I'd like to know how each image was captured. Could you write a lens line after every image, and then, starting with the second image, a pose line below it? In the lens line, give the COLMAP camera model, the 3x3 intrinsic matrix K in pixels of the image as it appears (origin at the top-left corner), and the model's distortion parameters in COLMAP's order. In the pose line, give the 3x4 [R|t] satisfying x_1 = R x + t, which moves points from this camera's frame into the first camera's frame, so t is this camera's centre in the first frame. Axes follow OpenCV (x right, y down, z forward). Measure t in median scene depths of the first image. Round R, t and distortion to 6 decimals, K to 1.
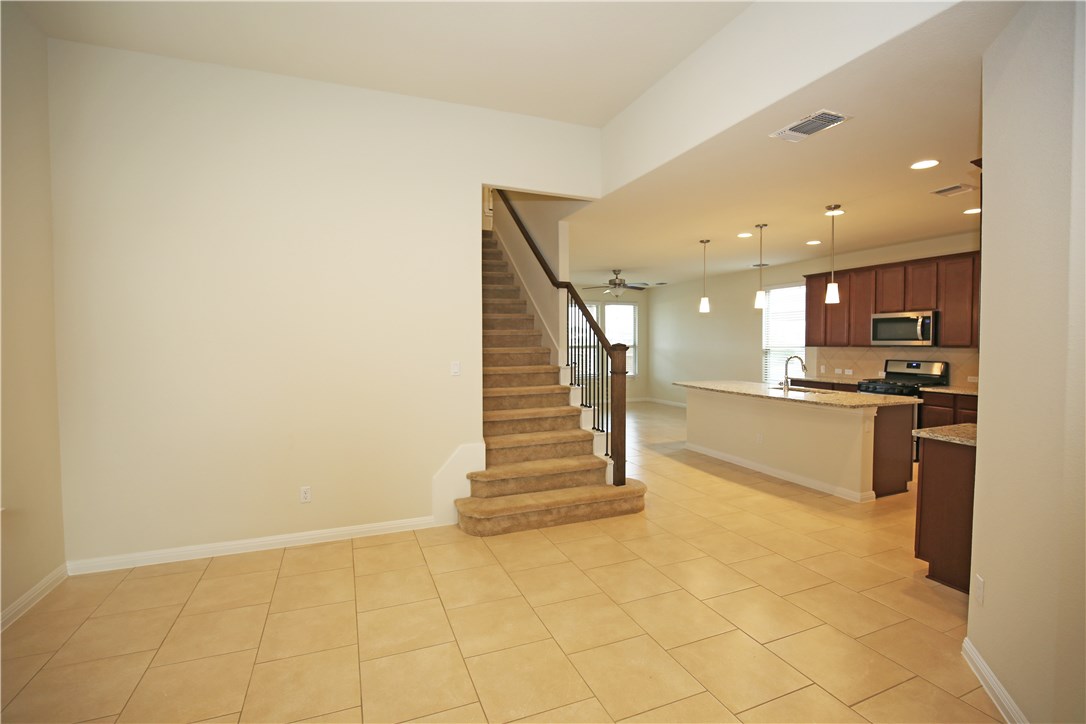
lens RADIAL K [[496.3, 0, 543.3], [0, 496.3, 357.5], [0, 0, 1]] dist [-0.032216, 0.000107]
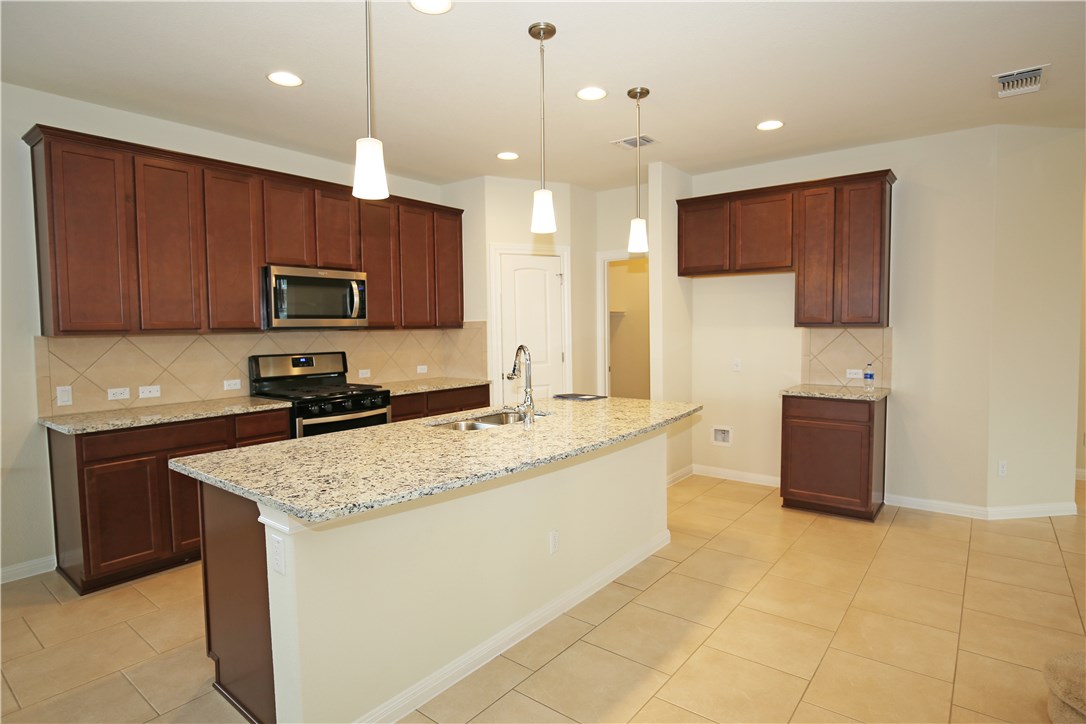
lens RADIAL K [[596.3, 0, 543.0], [0, 596.3, 362.0], [0, 0, 1]] dist [0.001390, 0.000235]
pose [[-0.506504, -0.058607, 0.860243, 0.000345], [0.029822, 0.995900, 0.085408, -0.047057], [-0.861722, 0.068913, -0.502680, 1.479801]]
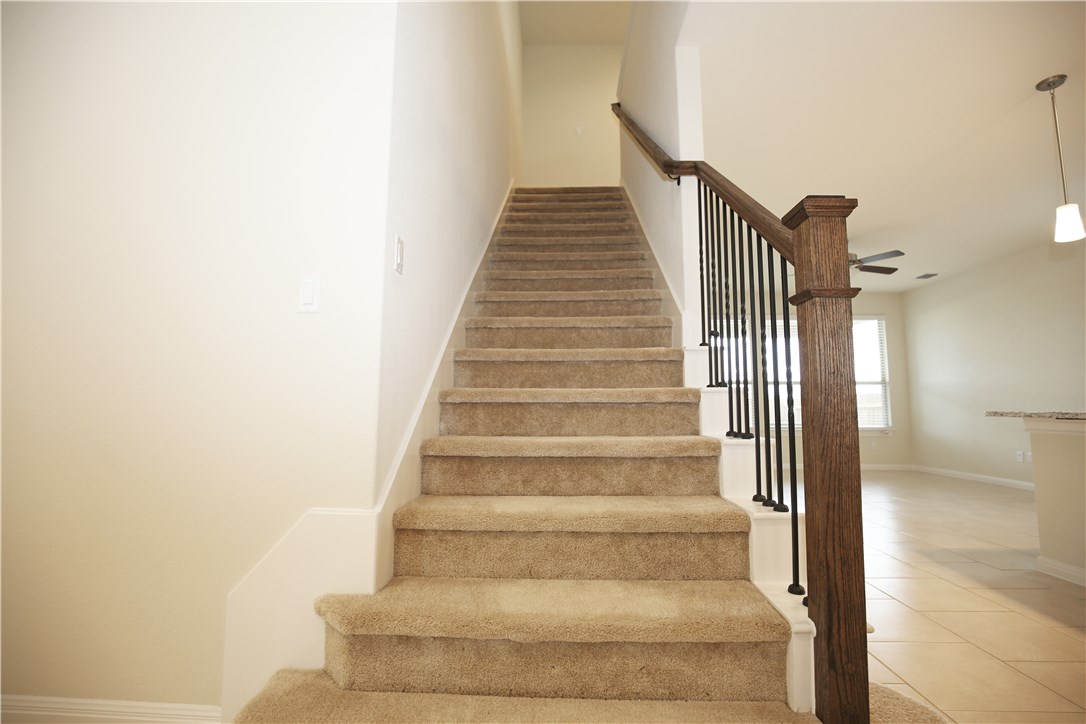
lens RADIAL K [[496.3, 0, 543.3], [0, 496.3, 357.5], [0, 0, 1]] dist [-0.032216, 0.000107]
pose [[0.911526, -0.032213, -0.409978, 0.112062], [-0.022100, 0.991650, -0.127052, 0.095600], [0.410648, 0.124872, 0.903203, 0.637996]]
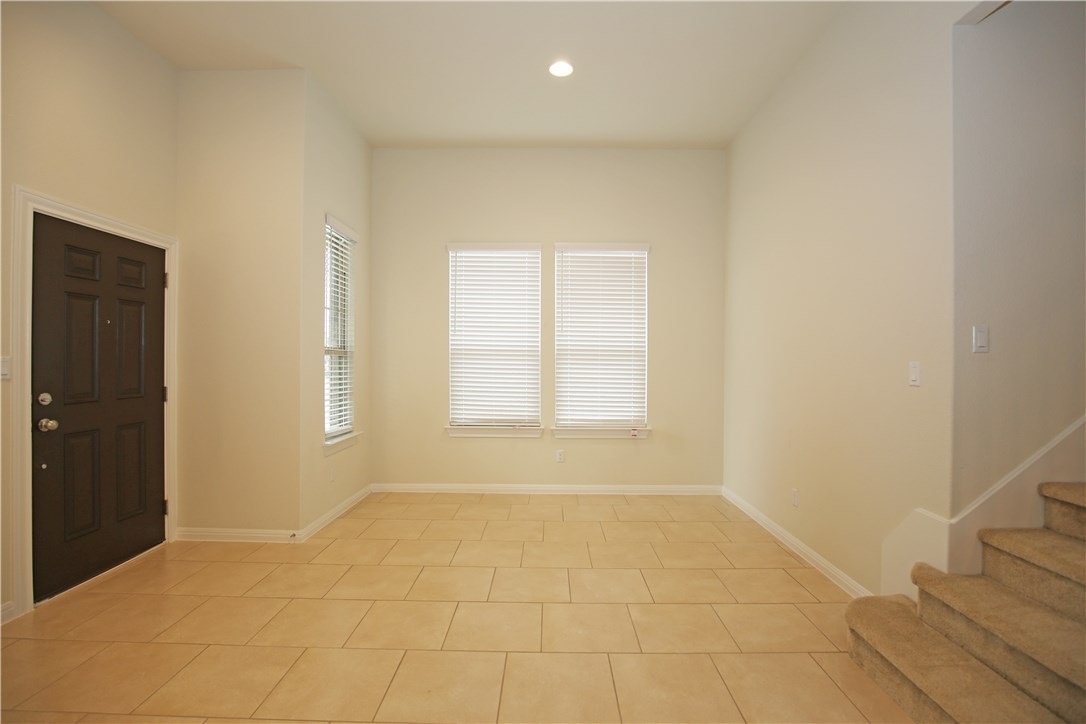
lens RADIAL K [[496.3, 0, 543.3], [0, 496.3, 357.5], [0, 0, 1]] dist [-0.032216, 0.000107]
pose [[-0.393389, 0.001417, -0.919371, 0.444660], [-0.035221, 0.999241, 0.016611, 0.008262], [0.918697, 0.038916, -0.393040, 0.702175]]
